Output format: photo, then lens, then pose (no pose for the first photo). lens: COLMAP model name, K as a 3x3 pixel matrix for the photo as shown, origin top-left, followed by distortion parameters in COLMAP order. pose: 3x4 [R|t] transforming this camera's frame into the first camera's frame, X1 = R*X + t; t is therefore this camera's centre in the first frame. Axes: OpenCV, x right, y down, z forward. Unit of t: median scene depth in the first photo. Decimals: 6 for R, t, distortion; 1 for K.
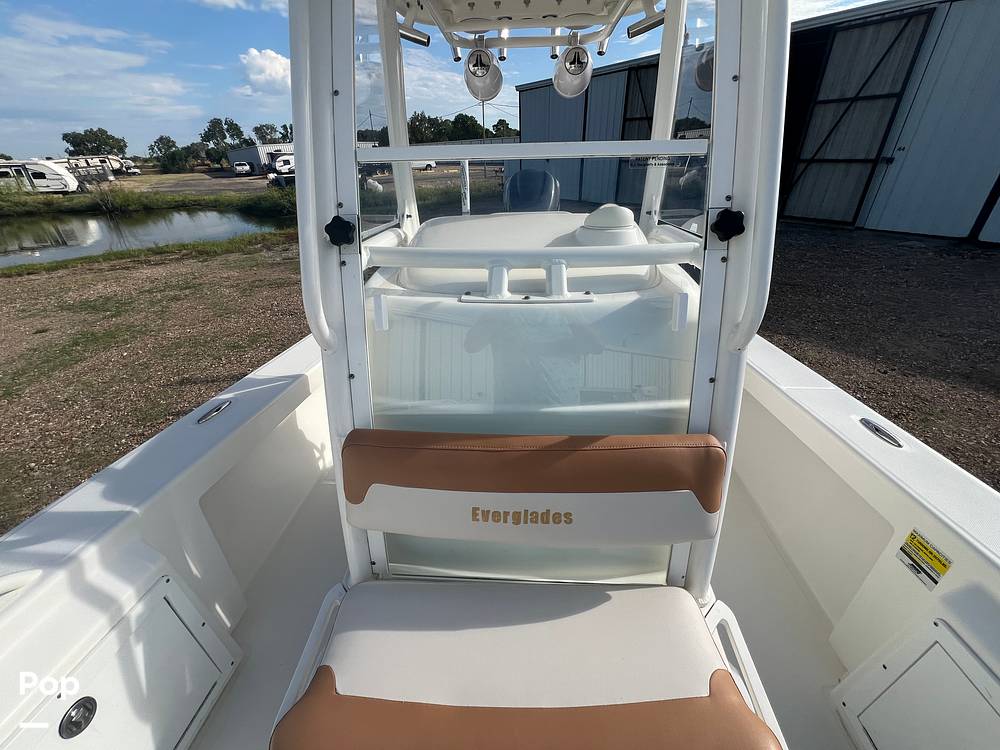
lens RADIAL K [[401.7, 0, 497.5], [0, 401.7, 371.1], [0, 0, 1]] dist [-0.001482, 0.000647]
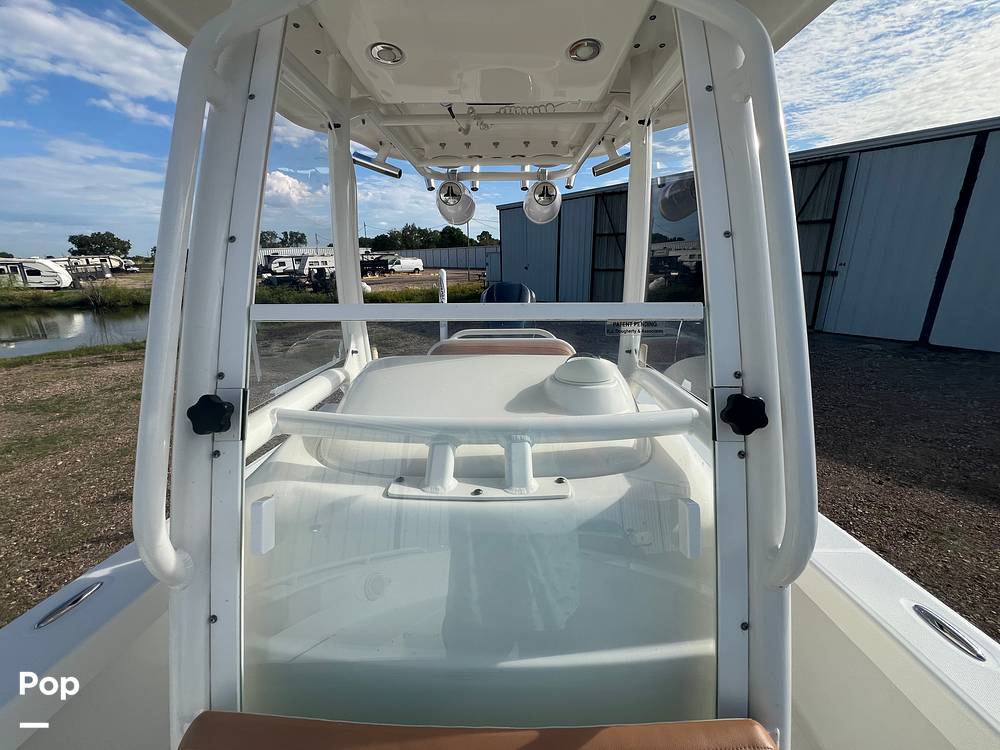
lens RADIAL K [[401.7, 0, 497.0], [0, 401.7, 372.0], [0, 0, 1]] dist [-0.001482, 0.000647]
pose [[0.999183, 0.004326, 0.040184, 0.007726], [0.004654, 0.975325, -0.220724, -0.023153], [-0.040148, 0.220730, 0.974508, 0.023706]]
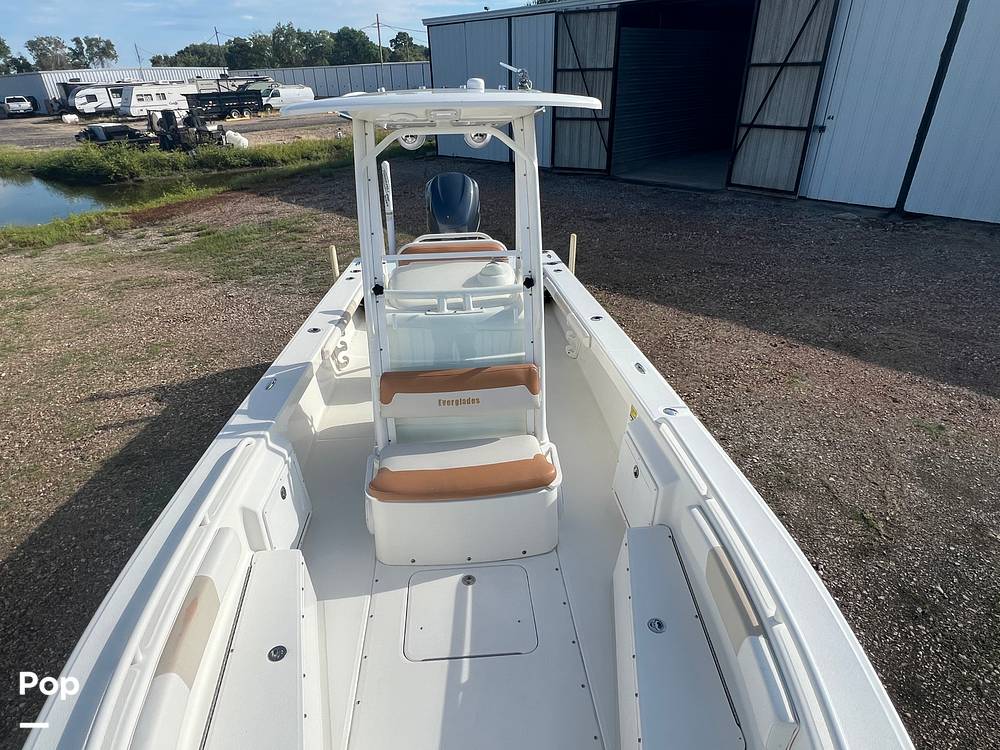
lens RADIAL K [[562.1, 0, 497.7], [0, 562.1, 371.3], [0, 0, 1]] dist [-0.005634, 0.001159]
pose [[0.988031, -0.062832, 0.140881, -0.016412], [0.065175, 0.997801, -0.012078, 0.021558], [-0.139813, 0.021115, 0.989953, -0.222723]]
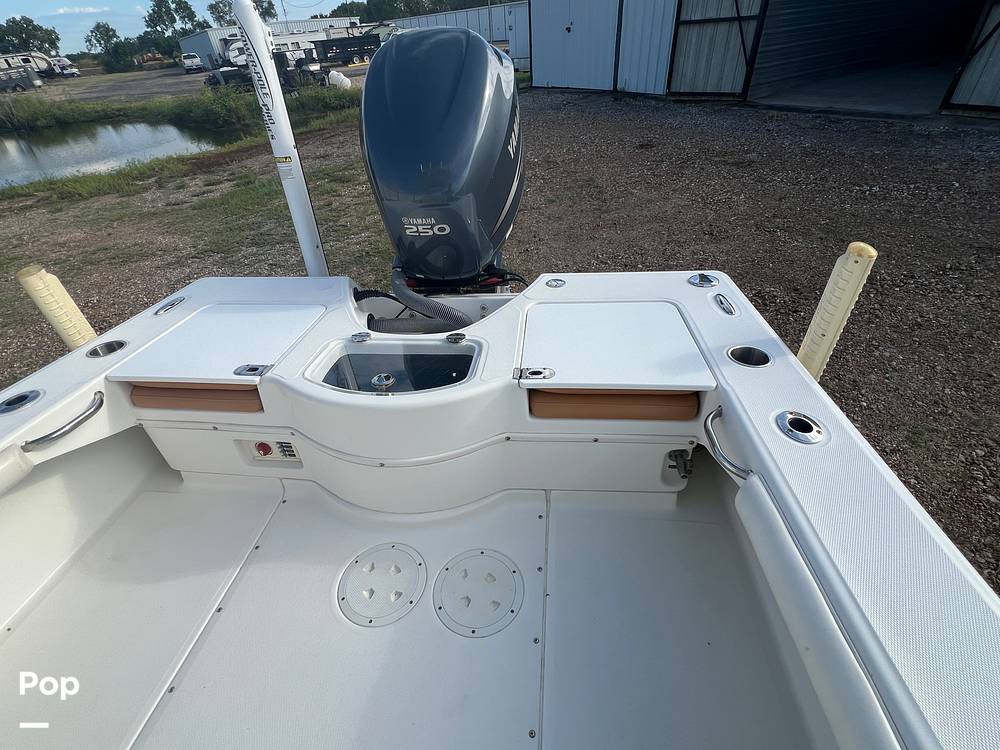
lens RADIAL K [[460.4, 0, 493.0], [0, 460.4, 374.9], [0, 0, 1]] dist [-0.003098, 0.000989]
pose [[0.998310, -0.007436, -0.057635, 0.072560], [0.016057, 0.988465, 0.150593, -0.119419], [0.055851, -0.151264, 0.986914, 0.252427]]
